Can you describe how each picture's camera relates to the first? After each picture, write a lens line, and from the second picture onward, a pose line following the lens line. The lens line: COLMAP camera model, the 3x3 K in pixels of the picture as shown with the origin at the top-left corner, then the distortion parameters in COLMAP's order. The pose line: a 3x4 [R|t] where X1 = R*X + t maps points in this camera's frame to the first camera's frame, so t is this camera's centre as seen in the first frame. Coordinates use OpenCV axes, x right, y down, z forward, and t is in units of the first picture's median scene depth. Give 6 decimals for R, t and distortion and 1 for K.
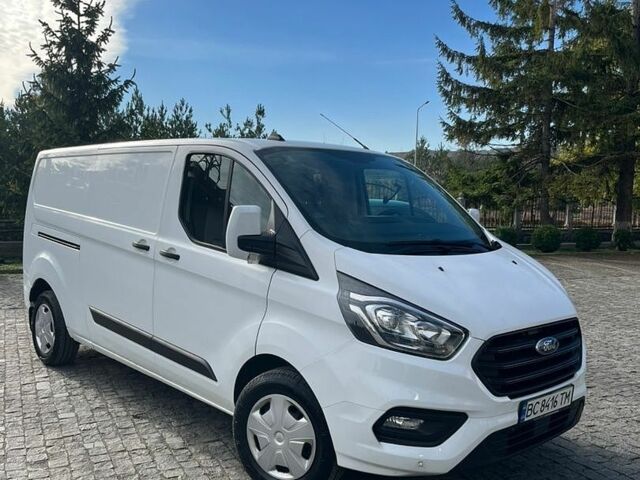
lens RADIAL K [[646.1, 0, 324.7], [0, 646.1, 244.0], [0, 0, 1]] dist [0.030119, -0.001689]
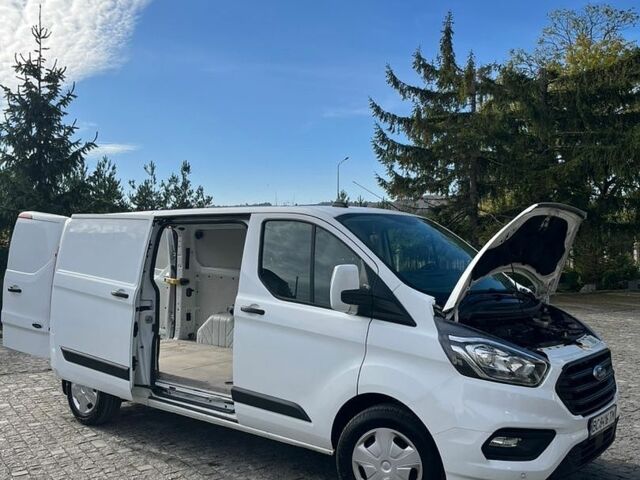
lens RADIAL K [[659.4, 0, 319.4], [0, 659.4, 232.3], [0, 0, 1]] dist [0.005863, -0.002648]
pose [[0.989839, -0.021216, 0.140601, -0.096622], [0.034995, 0.994740, -0.096264, -0.001533], [-0.137819, 0.100206, 0.985375, -0.050615]]
